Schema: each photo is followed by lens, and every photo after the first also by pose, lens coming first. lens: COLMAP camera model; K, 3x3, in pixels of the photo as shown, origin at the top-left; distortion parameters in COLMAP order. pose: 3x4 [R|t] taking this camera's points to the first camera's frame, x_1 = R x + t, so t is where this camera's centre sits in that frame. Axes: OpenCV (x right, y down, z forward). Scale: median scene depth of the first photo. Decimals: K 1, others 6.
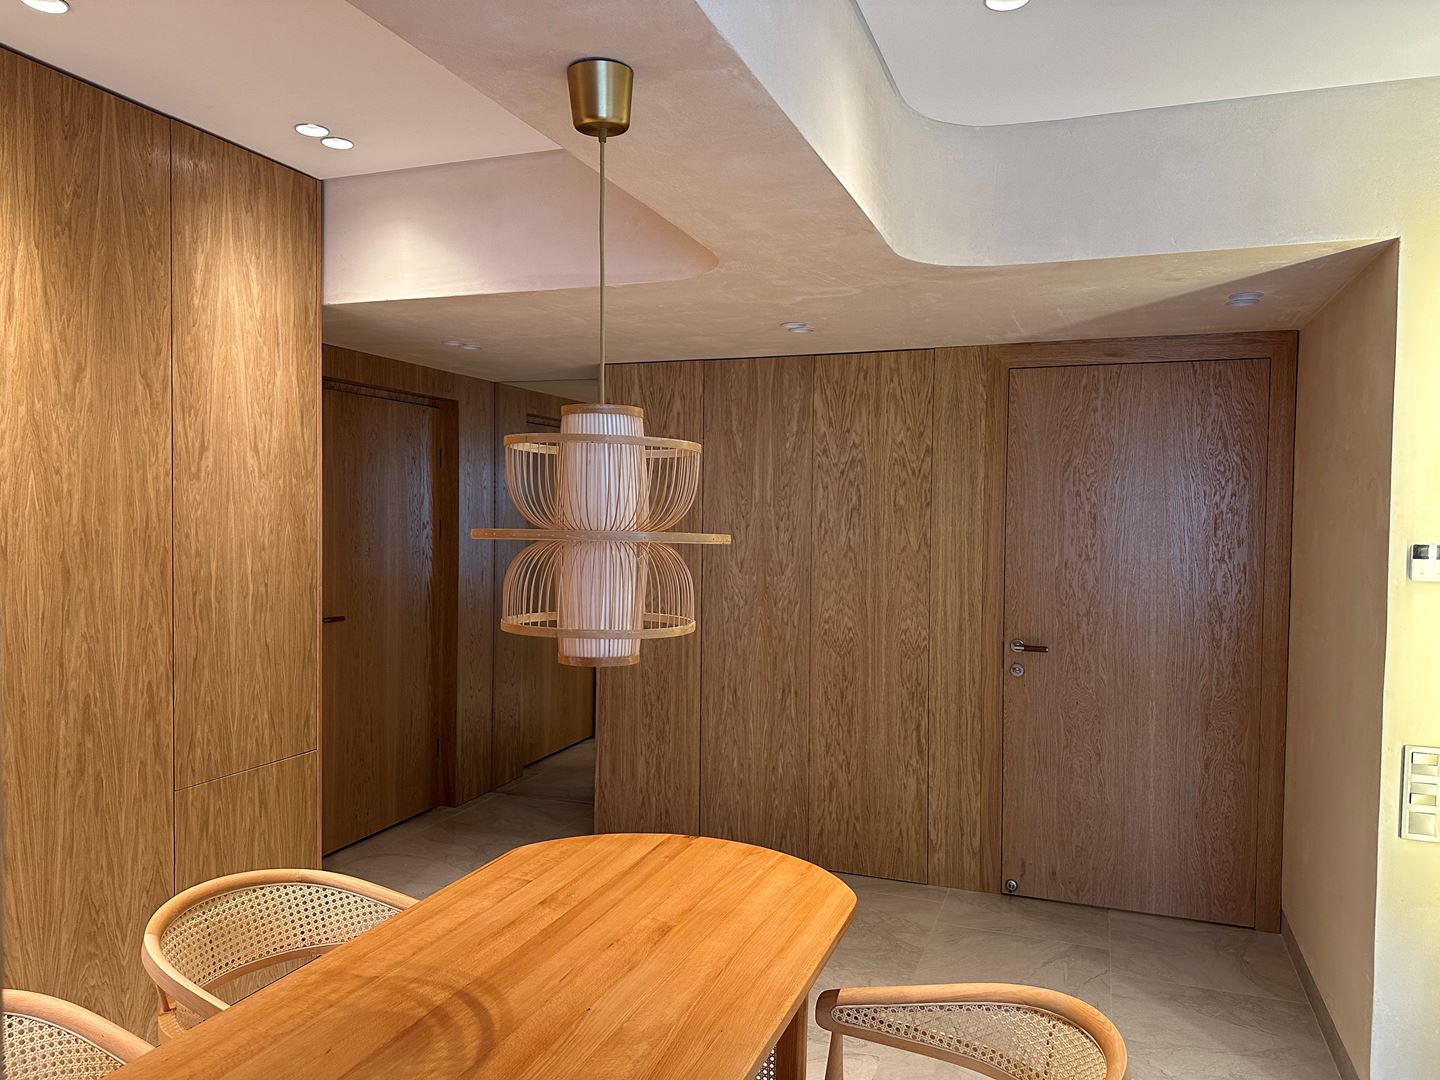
lens RADIAL K [[1003.6, 0, 733.4], [0, 1003.6, 541.0], [0, 0, 1]] dist [0.059337, -0.080228]
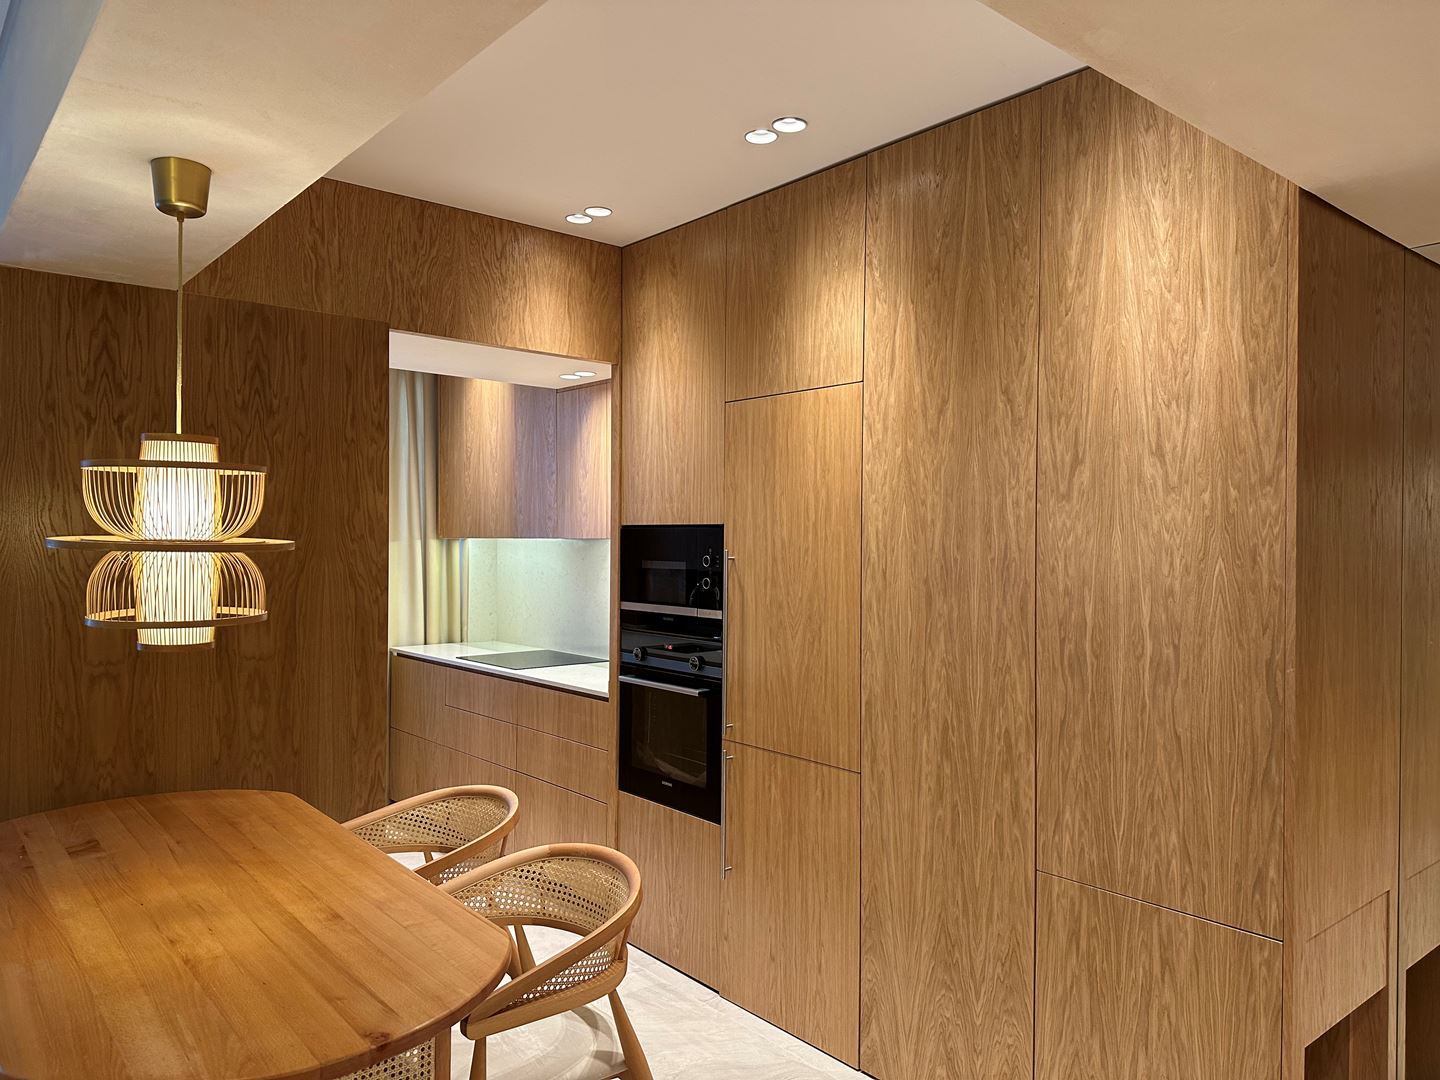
lens RADIAL K [[1003.6, 0, 713.9], [0, 1003.6, 541.4], [0, 0, 1]] dist [0.059337, -0.080228]
pose [[-0.508568, -0.015901, -0.860875, 0.330069], [-0.041171, 0.999135, 0.005867, -0.022092], [0.860037, 0.038427, -0.508783, 1.224362]]
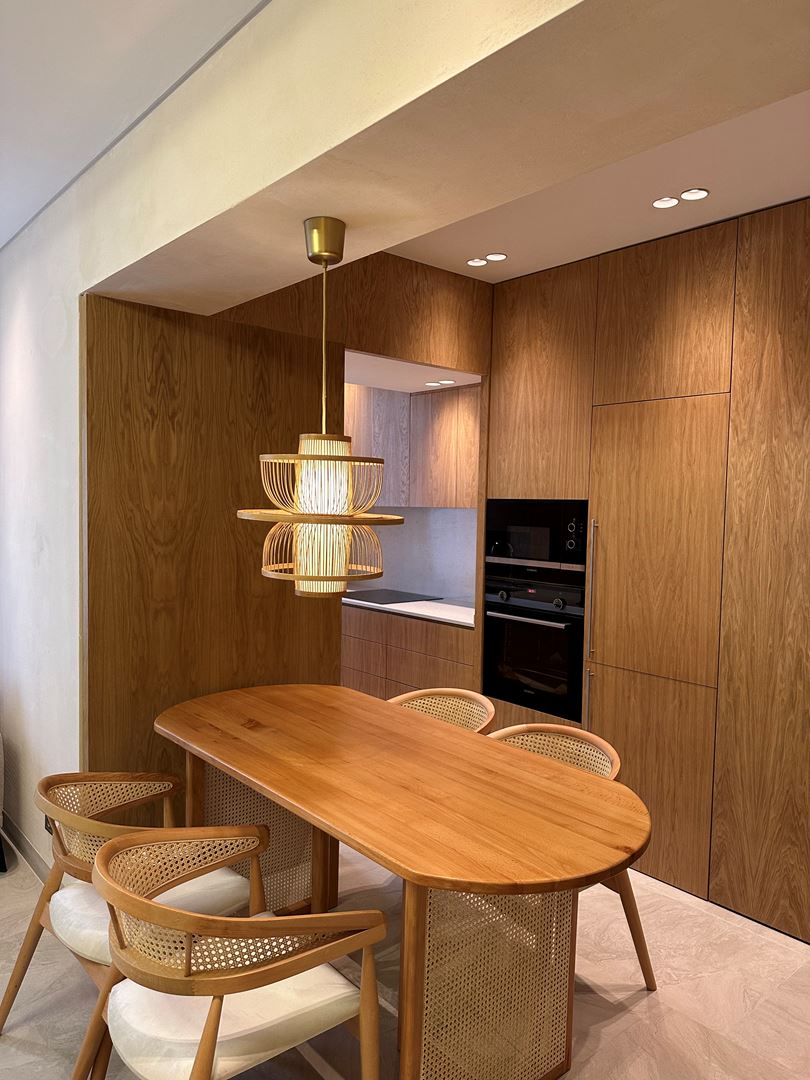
lens RADIAL K [[752.7, 0, 406.1], [0, 752.7, 548.5], [0, 0, 1]] dist [0.059337, -0.080228]
pose [[-0.495560, 0.028434, -0.868108, 0.474476], [-0.053505, 0.996567, 0.063185, -0.019343], [0.866924, 0.077760, -0.492337, 0.968032]]
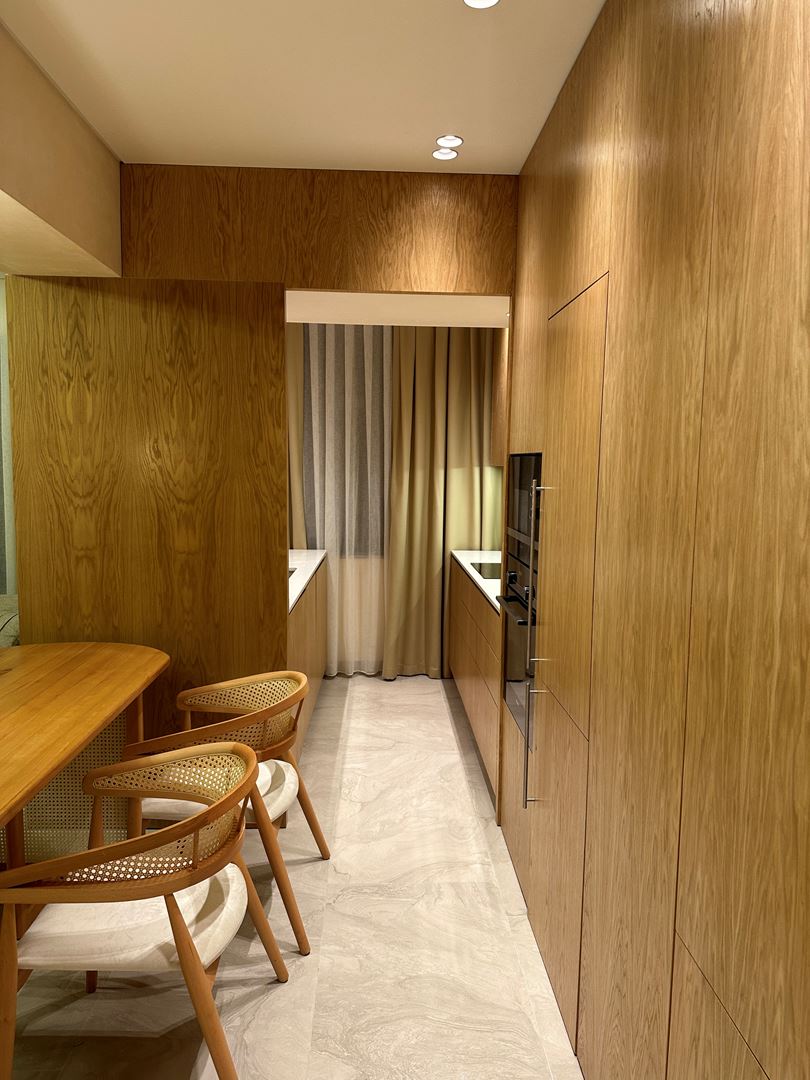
lens RADIAL K [[752.7, 0, 409.4], [0, 752.7, 540.2], [0, 0, 1]] dist [0.059337, -0.080228]
pose [[-0.925747, 0.013235, -0.377911, -0.237866], [-0.038441, 0.990916, 0.128872, -0.041073], [0.376184, 0.133830, -0.916829, 1.369195]]
